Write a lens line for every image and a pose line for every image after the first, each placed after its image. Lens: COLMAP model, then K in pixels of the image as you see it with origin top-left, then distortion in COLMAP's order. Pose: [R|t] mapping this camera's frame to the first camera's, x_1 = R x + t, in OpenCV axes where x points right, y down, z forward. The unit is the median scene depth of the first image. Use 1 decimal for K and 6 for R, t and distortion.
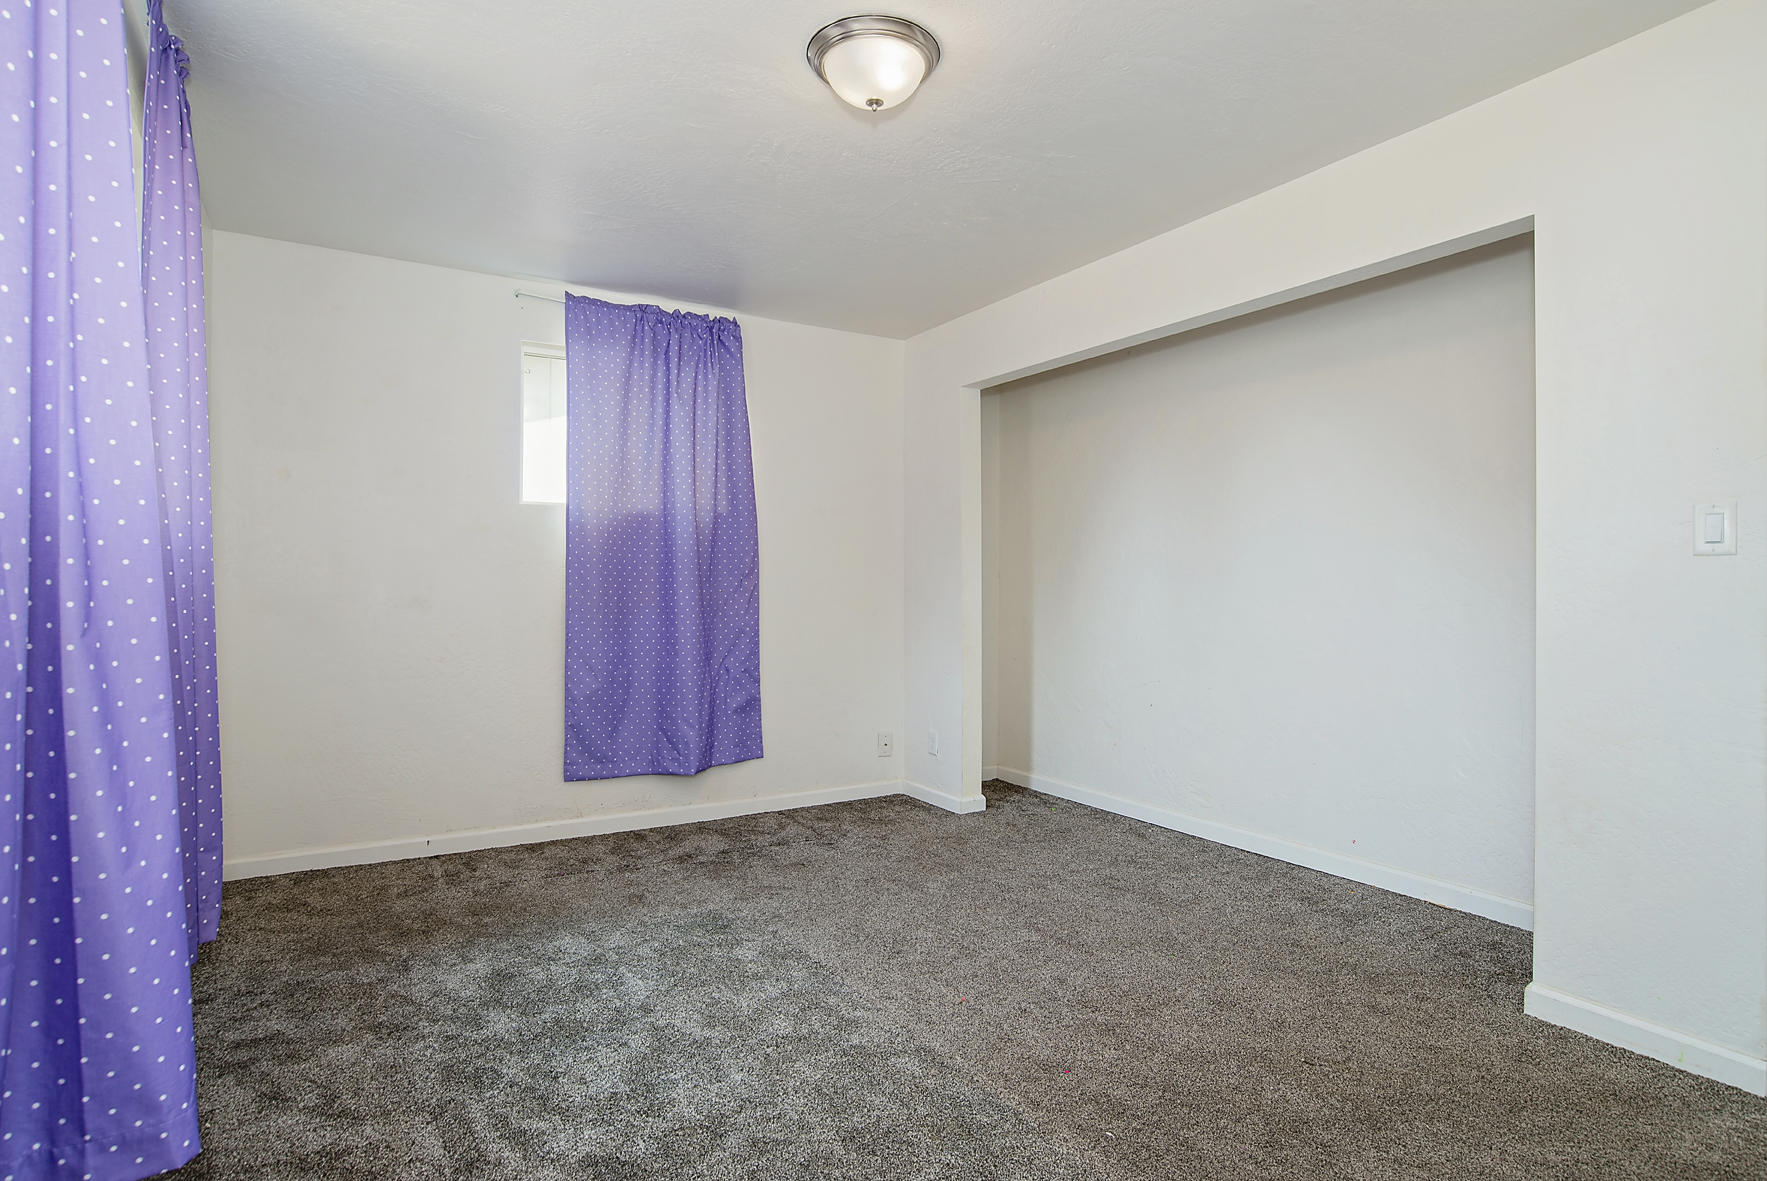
lens RADIAL K [[894.5, 0, 883.5], [0, 894.5, 590.5], [0, 0, 1]] dist [-0.003041, 0.000146]
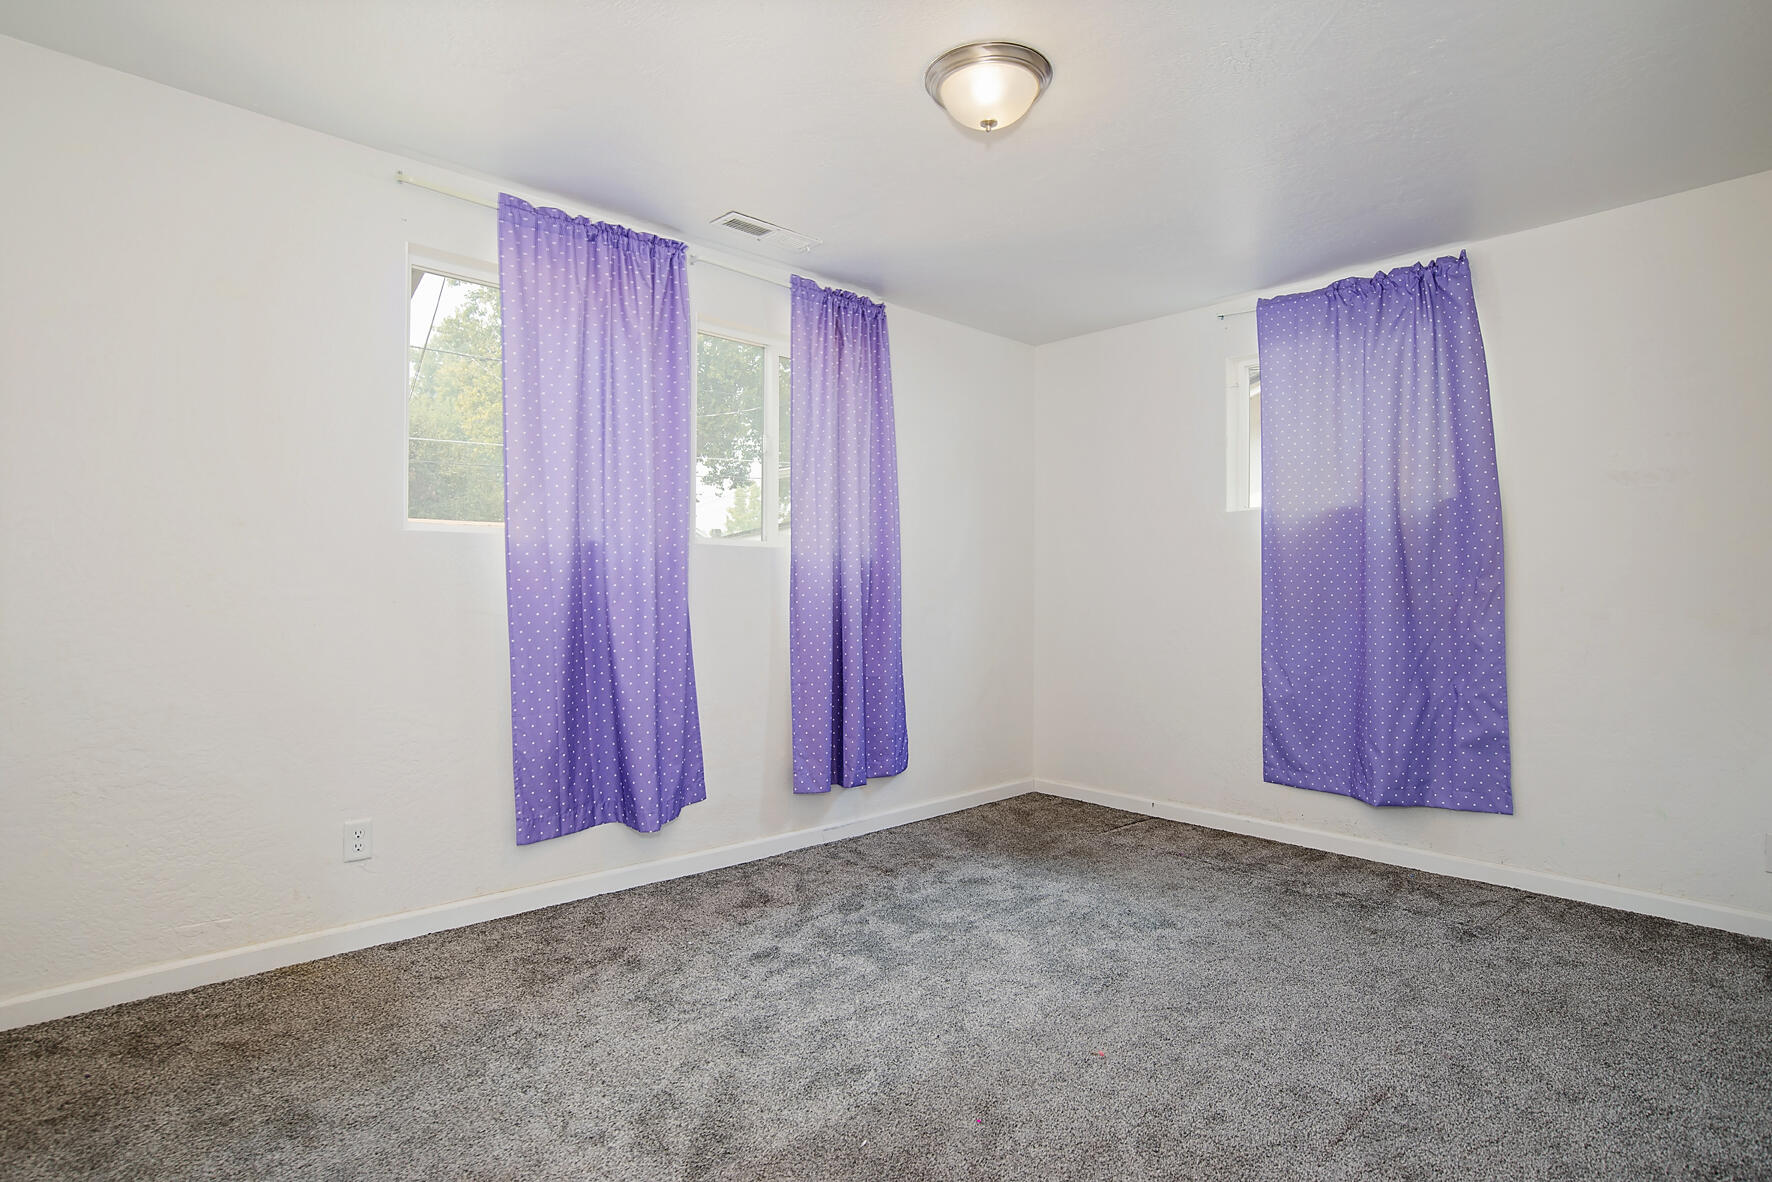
lens RADIAL K [[897.0, 0, 886.0], [0, 897.0, 591.0], [0, 0, 1]] dist [-0.003041, 0.000146]
pose [[0.243027, 0.000256, -0.970019, 0.522760], [-0.003770, 0.999993, -0.000680, 0.000240], [0.970012, 0.003822, 0.243026, 0.335936]]
